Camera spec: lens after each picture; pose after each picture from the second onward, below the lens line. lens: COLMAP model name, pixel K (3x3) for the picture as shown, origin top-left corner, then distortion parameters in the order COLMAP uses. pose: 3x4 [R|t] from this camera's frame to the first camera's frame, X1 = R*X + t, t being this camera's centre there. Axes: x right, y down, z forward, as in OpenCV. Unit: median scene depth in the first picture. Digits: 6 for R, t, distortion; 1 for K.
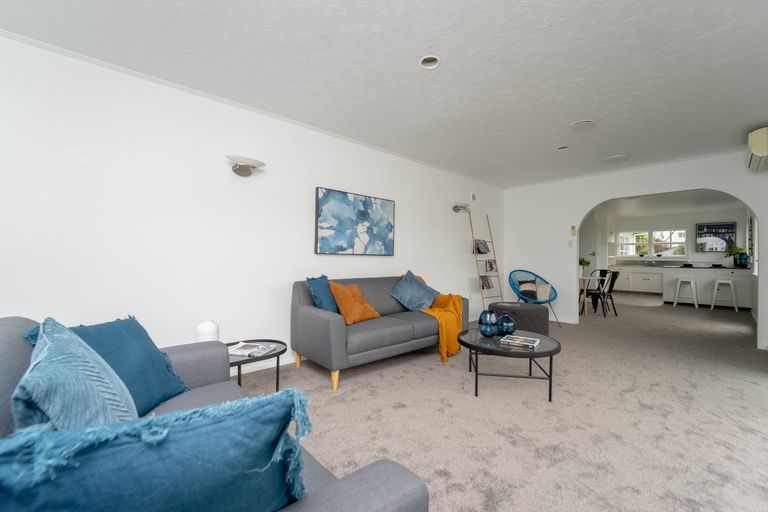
lens RADIAL K [[319.3, 0, 384.4], [0, 319.3, 259.0], [0, 0, 1]] dist [-0.017079, 0.000226]
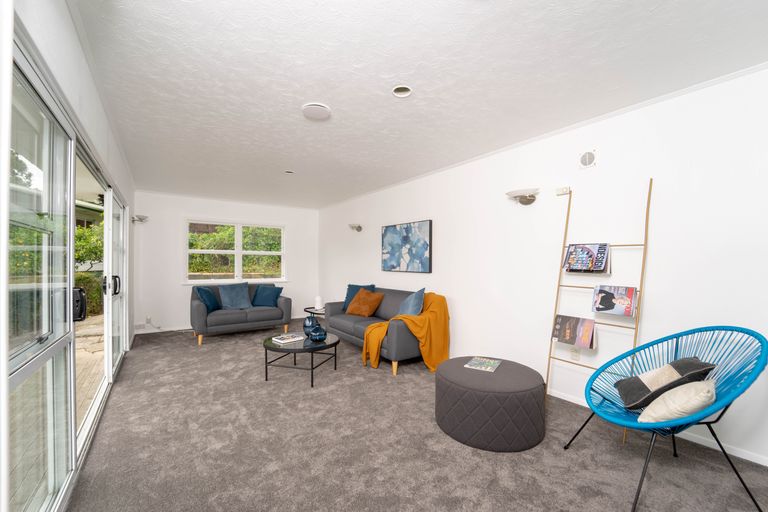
lens RADIAL K [[319.3, 0, 384.4], [0, 319.3, 259.0], [0, 0, 1]] dist [-0.017079, 0.000226]
pose [[-0.113824, -0.020067, -0.993298, 1.158683], [-0.006784, 0.999788, -0.019421, -0.037691], [0.993478, 0.004528, -0.113936, 1.055690]]
